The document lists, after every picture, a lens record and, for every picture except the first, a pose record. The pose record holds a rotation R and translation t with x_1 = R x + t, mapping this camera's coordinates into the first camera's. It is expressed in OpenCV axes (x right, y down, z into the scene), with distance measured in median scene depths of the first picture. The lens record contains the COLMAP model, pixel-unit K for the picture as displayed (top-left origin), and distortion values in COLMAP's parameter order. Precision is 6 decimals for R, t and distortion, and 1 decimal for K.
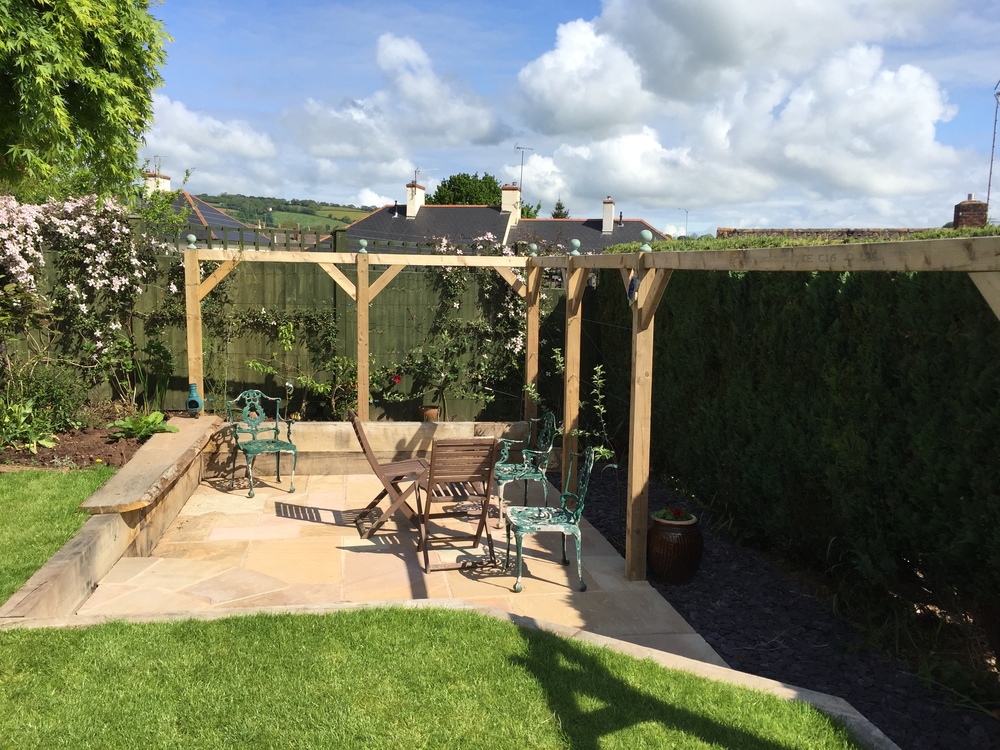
lens RADIAL K [[860.0, 0, 500.0], [0, 860.0, 375.0], [0, 0, 1]] dist [0.089635, -0.129237]
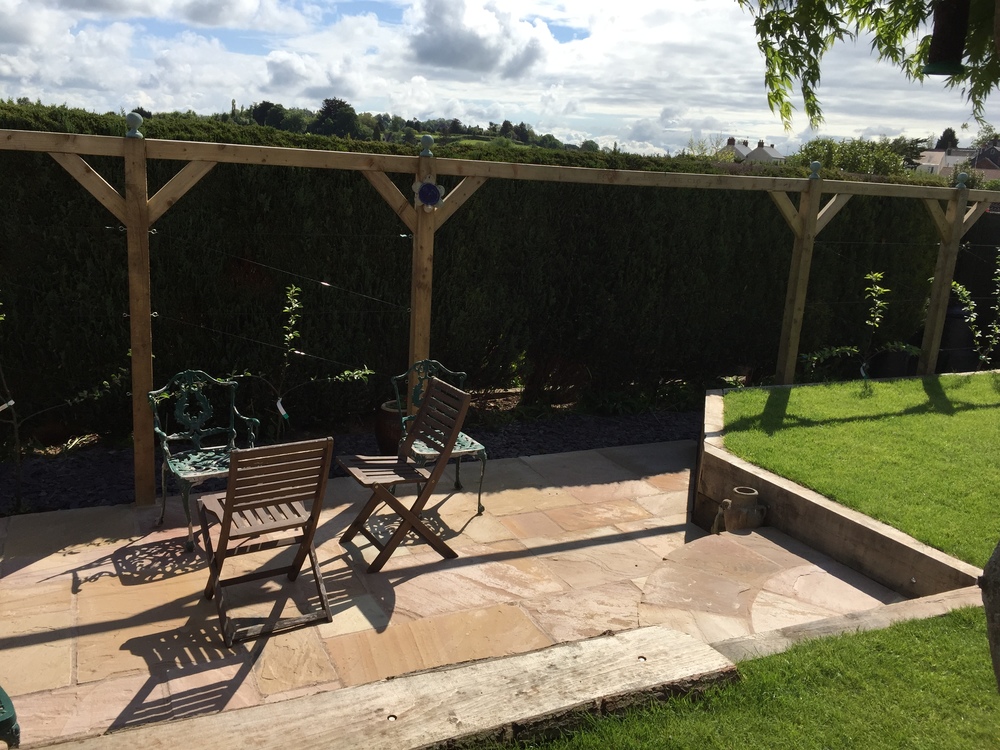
lens RADIAL K [[860.0, 0, 500.0], [0, 860.0, 375.0], [0, 0, 1]] dist [0.089635, -0.129237]
pose [[-0.274073, -0.251802, 0.928159, -0.721489], [0.059119, 0.958878, 0.277593, -0.143687], [-0.959890, 0.130952, -0.247917, 1.009250]]
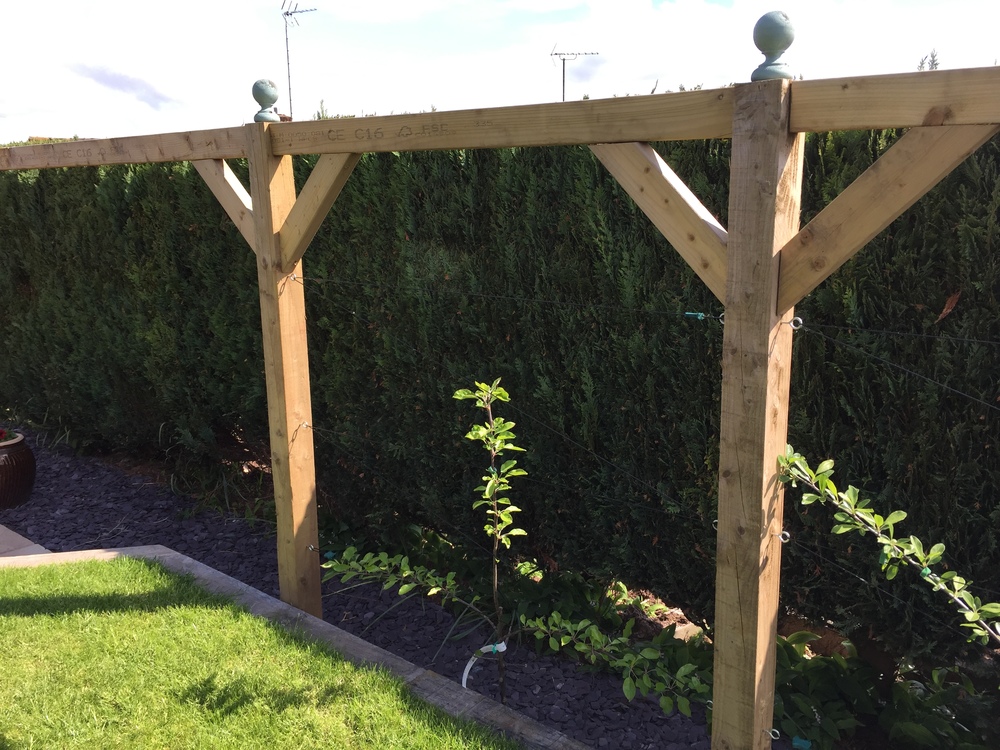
lens RADIAL K [[860.0, 0, 500.0], [0, 860.0, 375.0], [0, 0, 1]] dist [0.089635, -0.129237]
pose [[0.754839, -0.167585, 0.634140, 0.022243], [0.106109, 0.985274, 0.134074, 0.023983], [-0.647270, -0.033916, 0.761506, -0.081123]]
